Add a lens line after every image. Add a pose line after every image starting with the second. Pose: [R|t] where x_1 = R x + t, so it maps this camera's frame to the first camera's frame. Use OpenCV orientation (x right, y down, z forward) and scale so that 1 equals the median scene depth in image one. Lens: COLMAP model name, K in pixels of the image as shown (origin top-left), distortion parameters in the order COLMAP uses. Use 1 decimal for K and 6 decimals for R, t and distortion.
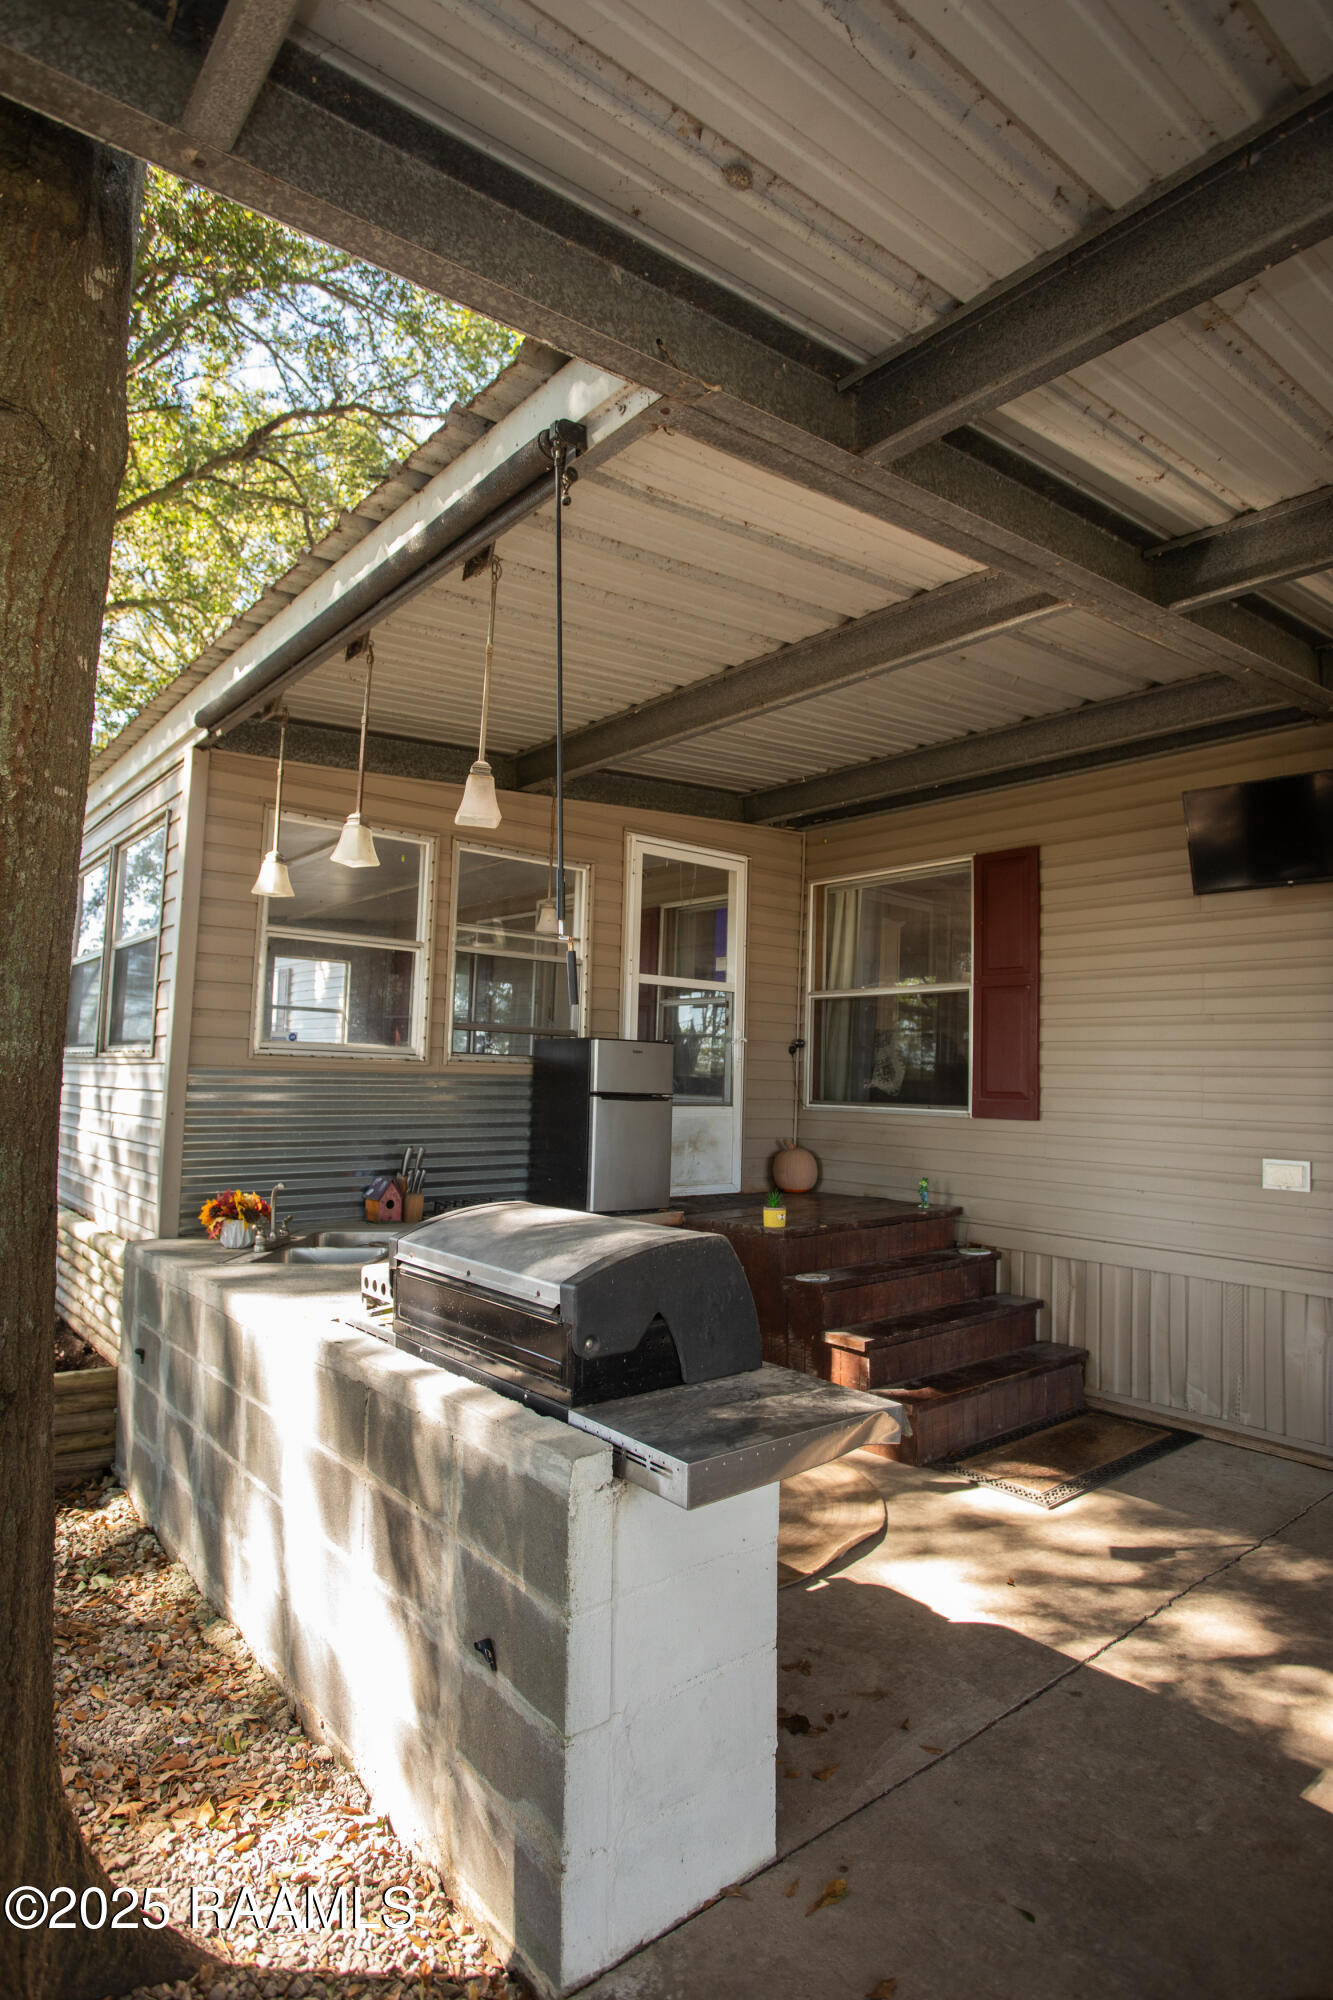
lens RADIAL K [[1076.1, 0, 667.6], [0, 1076.1, 1020.5], [0, 0, 1]] dist [-0.033344, 0.000827]
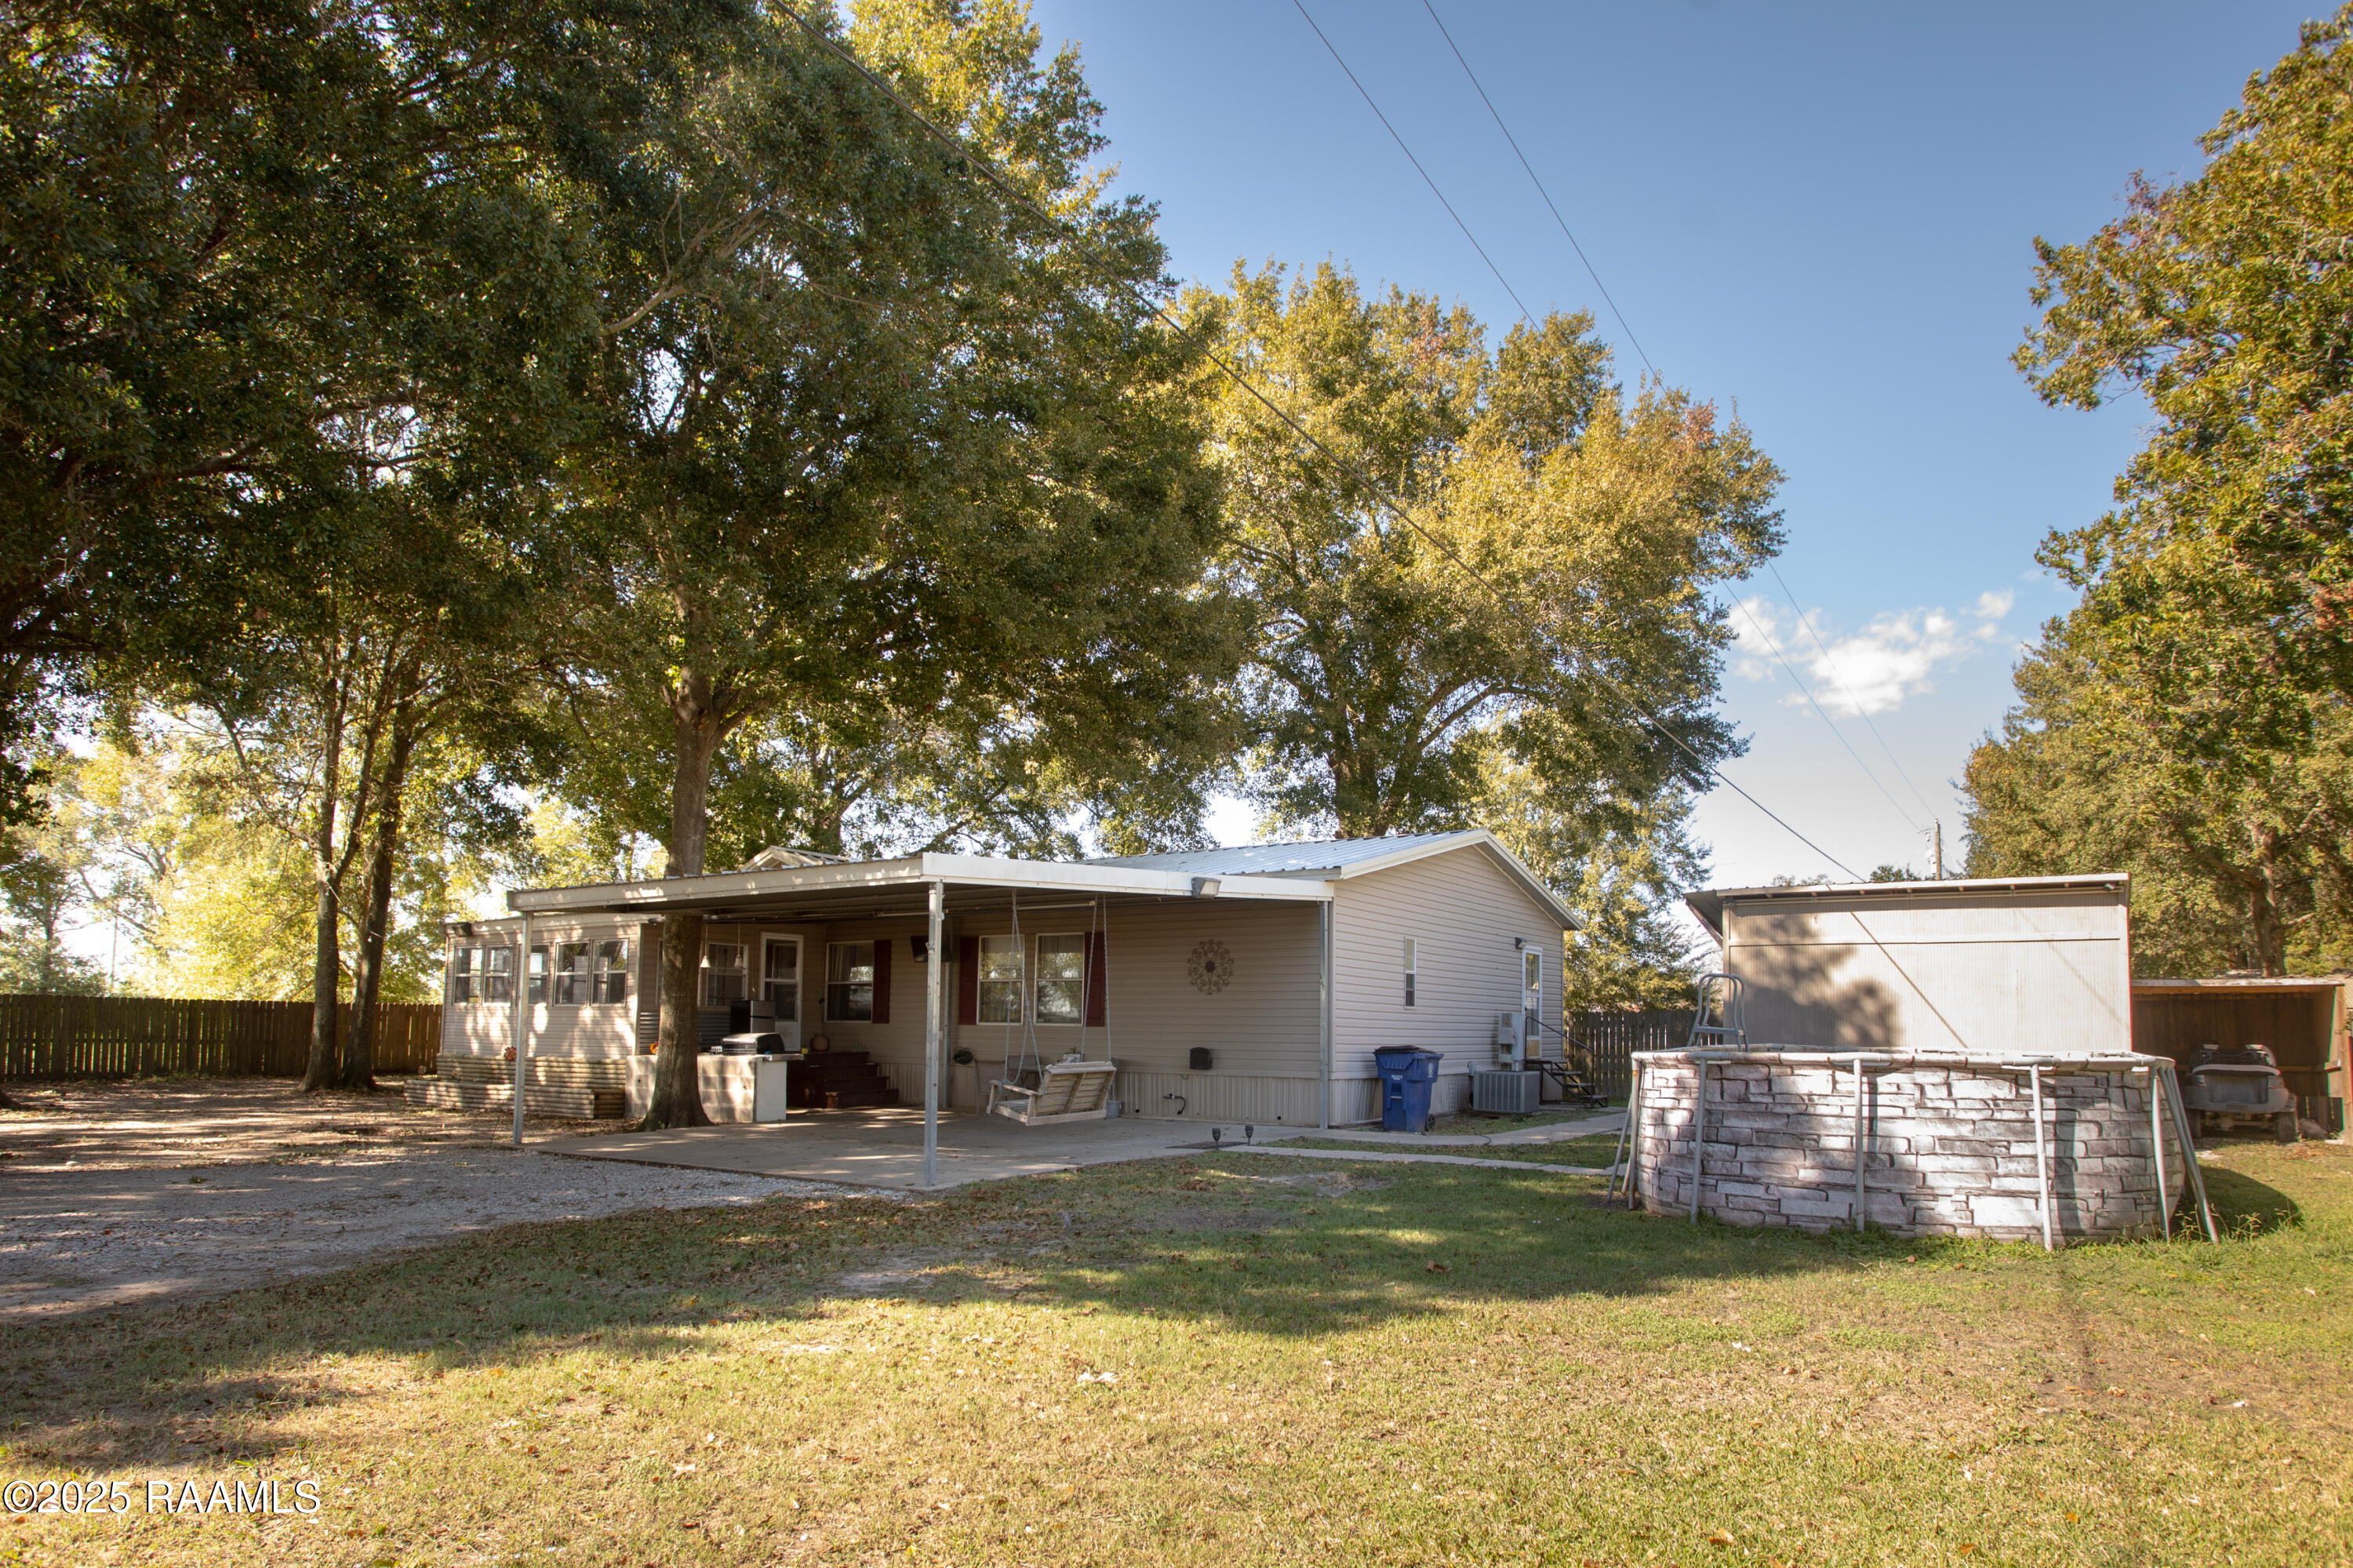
lens RADIAL K [[1419.4, 0, 1171.2], [0, 1419.4, 896.3], [0, 0, 1]] dist [-0.044608, 0.000396]
pose [[0.965333, 0.006140, 0.260950, 0.039048], [0.002253, 0.999490, -0.031849, -0.148578], [-0.261013, 0.031333, 0.964827, -3.259252]]
